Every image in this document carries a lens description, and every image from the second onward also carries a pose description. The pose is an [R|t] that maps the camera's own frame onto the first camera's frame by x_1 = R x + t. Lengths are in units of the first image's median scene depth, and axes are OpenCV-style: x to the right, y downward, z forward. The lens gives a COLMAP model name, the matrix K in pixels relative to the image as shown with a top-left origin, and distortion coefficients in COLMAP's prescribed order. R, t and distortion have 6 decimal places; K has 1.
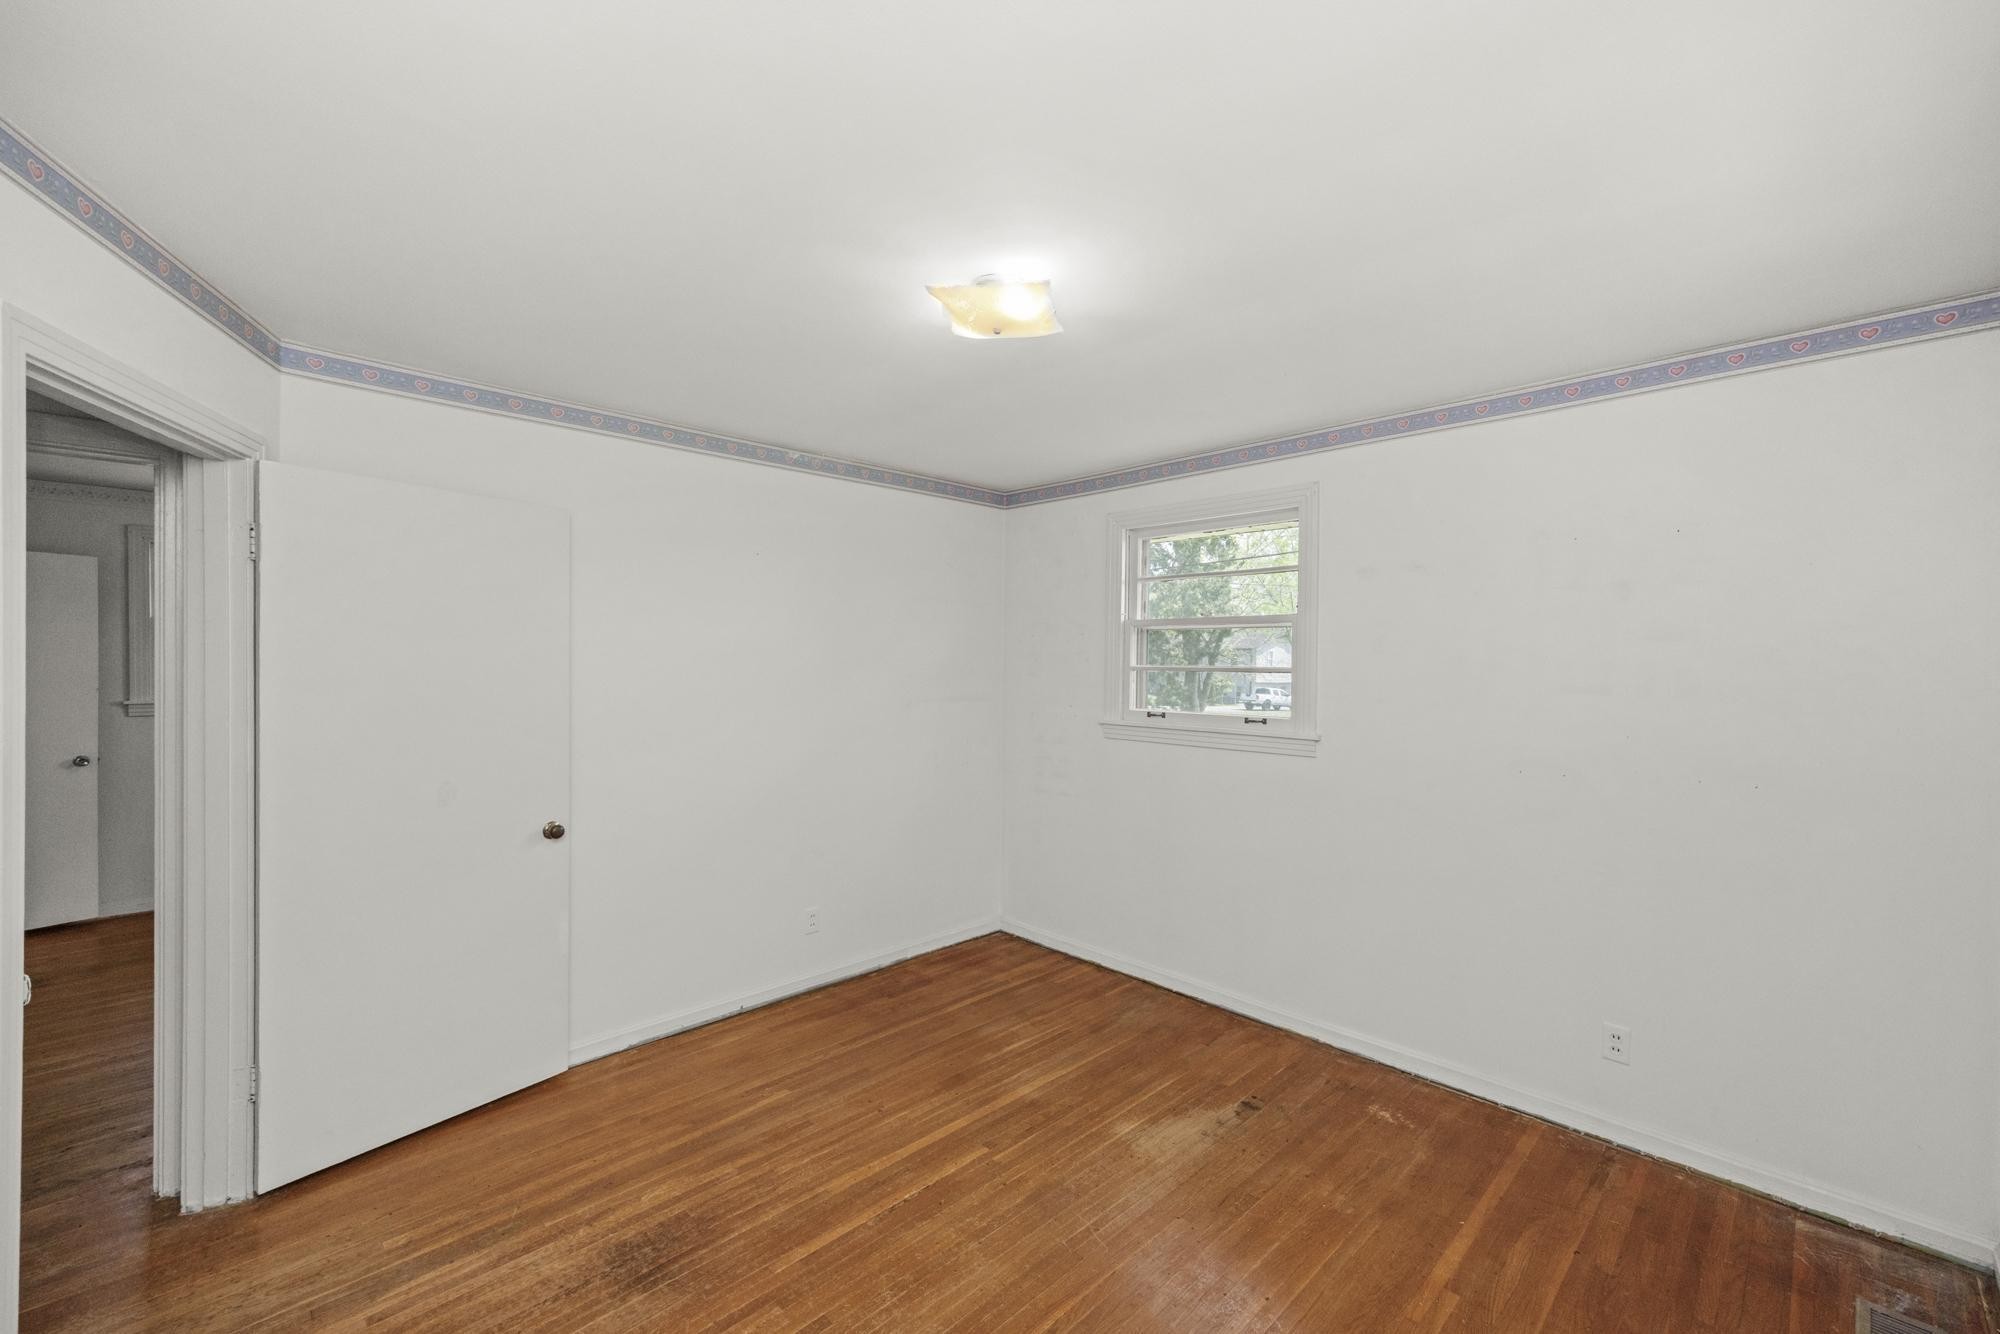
lens RADIAL K [[817.1, 0, 997.8], [0, 817.1, 660.5], [0, 0, 1]] dist [0.001543, 0.000219]
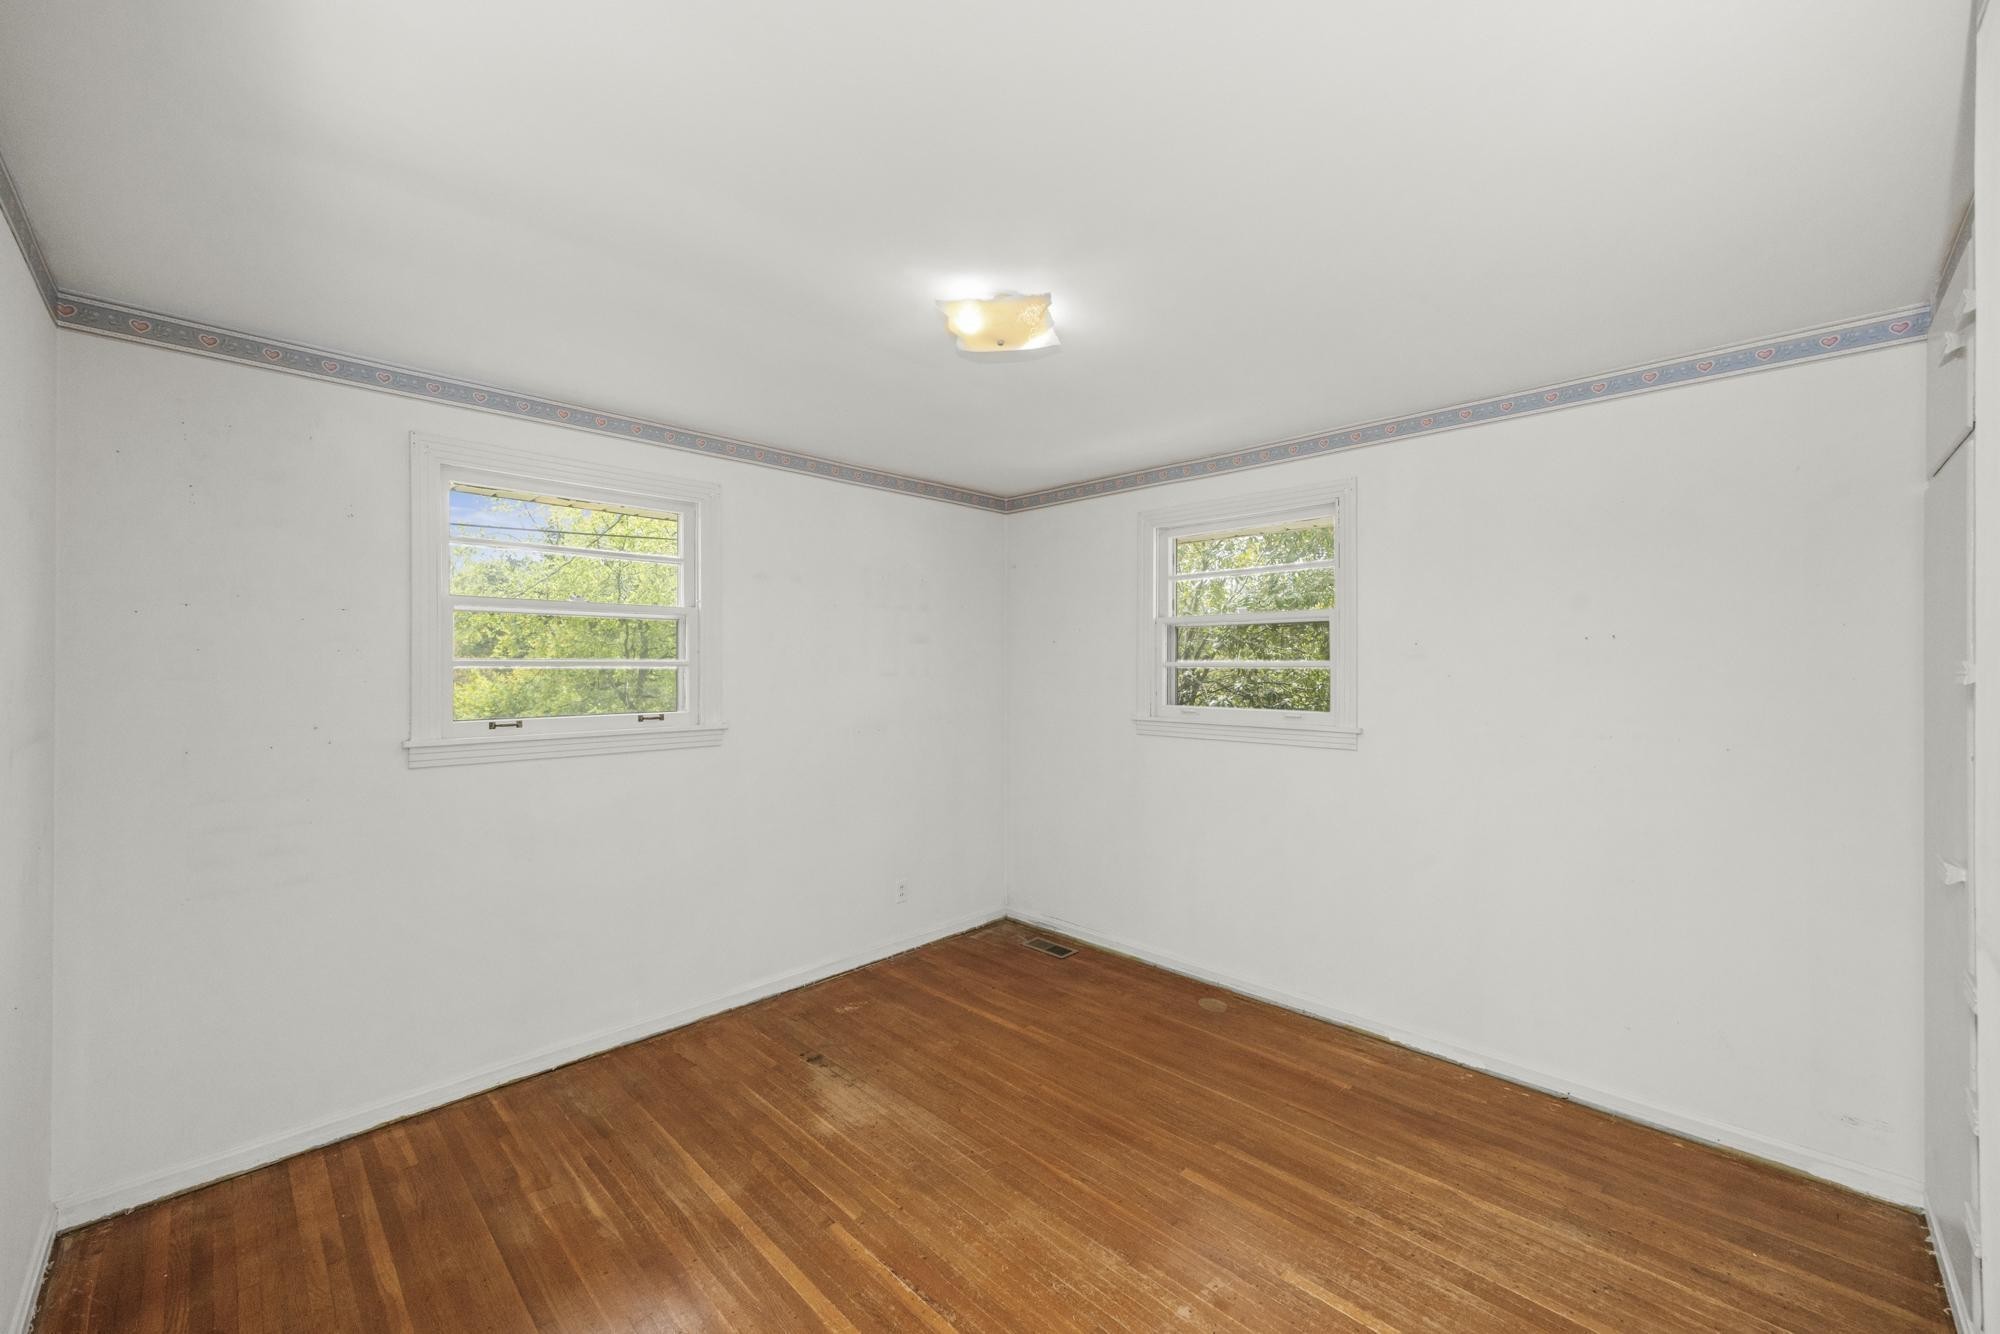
lens RADIAL K [[791.7, 0, 1017.4], [0, 791.7, 660.6], [0, 0, 1]] dist [0.007143, 0.000186]
pose [[-0.030611, -0.005065, 0.999519, -0.807086], [0.000171, 0.999987, 0.005072, -0.005847], [-0.999531, 0.000326, -0.030610, 0.779757]]
